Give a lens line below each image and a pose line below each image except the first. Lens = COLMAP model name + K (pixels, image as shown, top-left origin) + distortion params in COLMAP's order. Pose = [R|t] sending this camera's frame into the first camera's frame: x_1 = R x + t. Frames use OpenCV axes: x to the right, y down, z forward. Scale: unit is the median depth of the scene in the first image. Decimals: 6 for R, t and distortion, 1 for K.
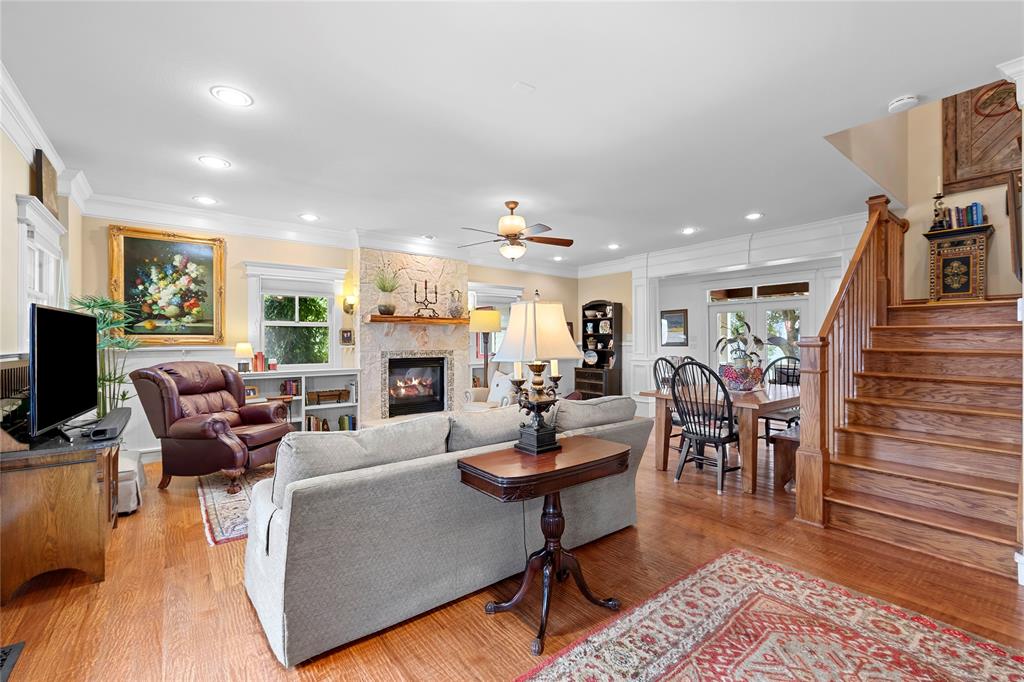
lens RADIAL K [[439.6, 0, 515.4], [0, 439.6, 339.8], [0, 0, 1]] dist [0.002424, -0.000334]
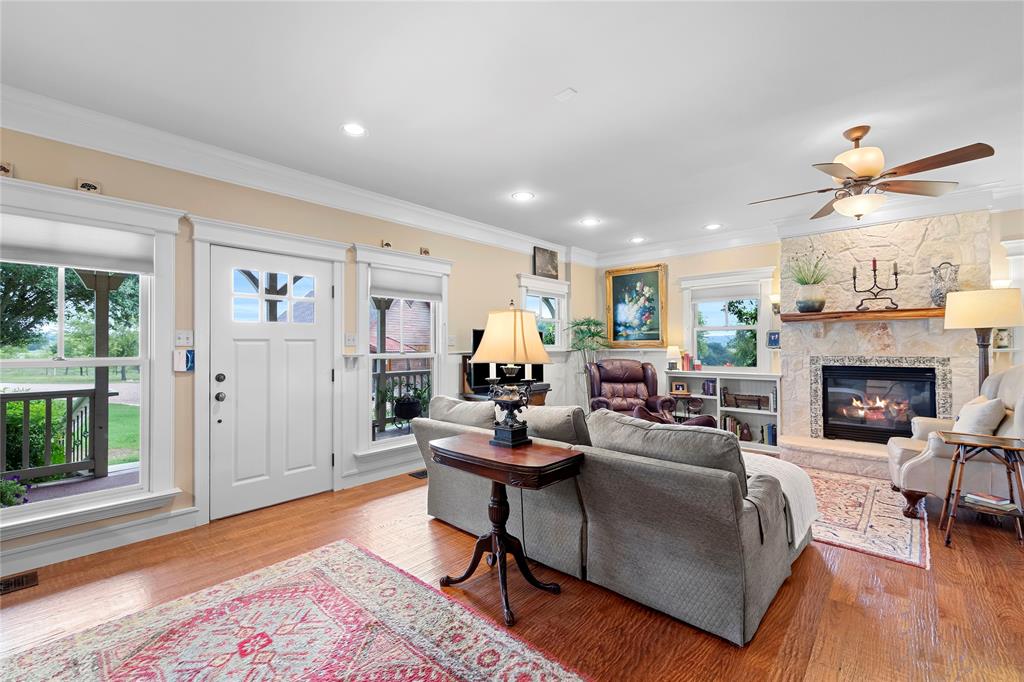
lens RADIAL K [[439.8, 0, 512.2], [0, 439.8, 344.2], [0, 0, 1]] dist [0.000115, -0.000137]
pose [[0.164376, -0.002179, -0.986395, 0.474363], [0.008801, 0.999961, -0.000742, -0.000996], [0.986358, -0.008559, 0.164389, 0.341968]]
